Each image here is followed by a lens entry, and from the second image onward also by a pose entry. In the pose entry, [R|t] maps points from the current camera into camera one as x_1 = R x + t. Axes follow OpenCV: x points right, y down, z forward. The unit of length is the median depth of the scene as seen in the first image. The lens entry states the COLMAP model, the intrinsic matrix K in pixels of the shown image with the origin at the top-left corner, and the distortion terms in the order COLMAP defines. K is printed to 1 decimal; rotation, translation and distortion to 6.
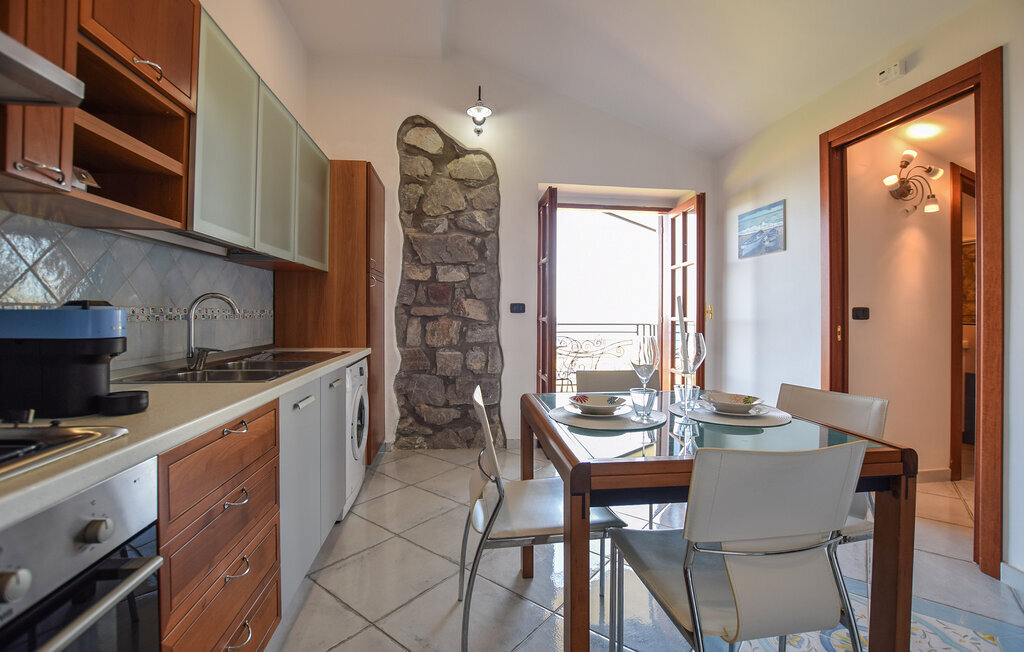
lens RADIAL K [[454.9, 0, 513.5], [0, 454.9, 319.6], [0, 0, 1]] dist [-0.033045, -0.000046]
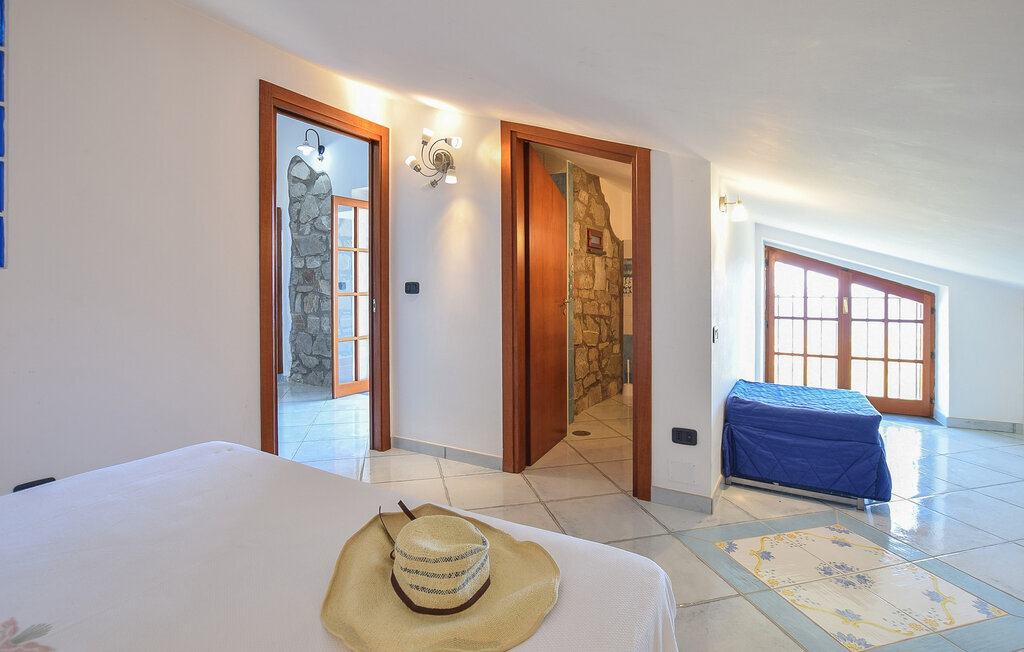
lens RADIAL K [[511.0, 0, 511.1], [0, 511.0, 297.5], [0, 0, 1]] dist [-0.041148, -0.000033]
pose [[0.785645, 0.000294, -0.618678, 1.339529], [0.004294, 0.999973, 0.005928, 0.002447], [0.618663, -0.007314, 0.785622, 0.134929]]
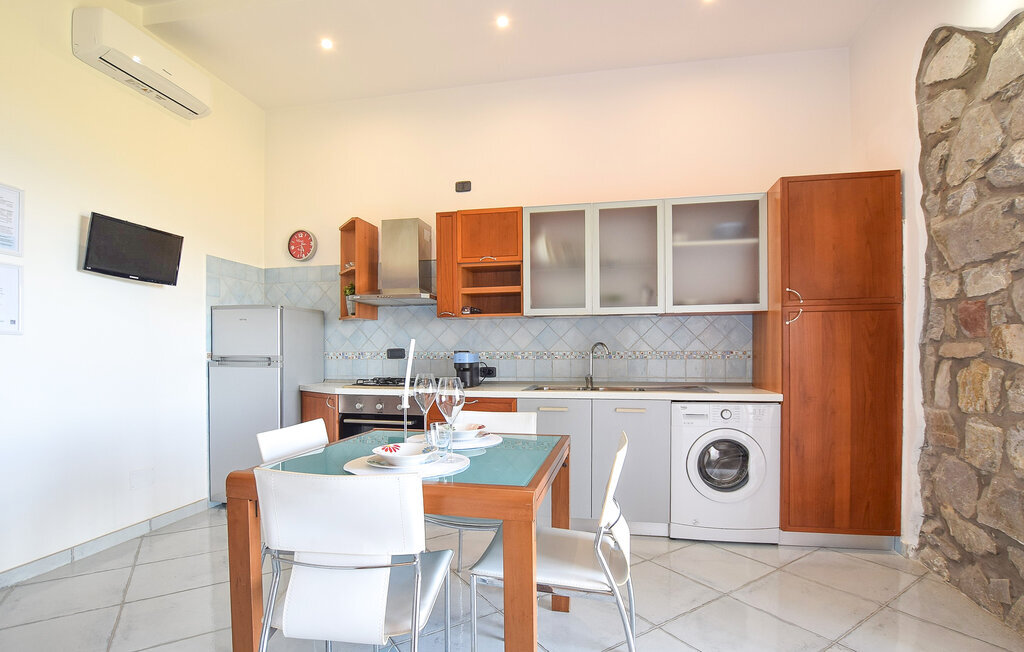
lens RADIAL K [[483.4, 0, 511.2], [0, 483.4, 360.4], [0, 0, 1]] dist [-0.022926, 0.000201]
pose [[-0.322324, 0.012968, -0.946540, 0.574324], [0.000941, 0.999910, 0.013378, -0.013923], [0.946629, 0.003421, -0.322307, 0.653798]]
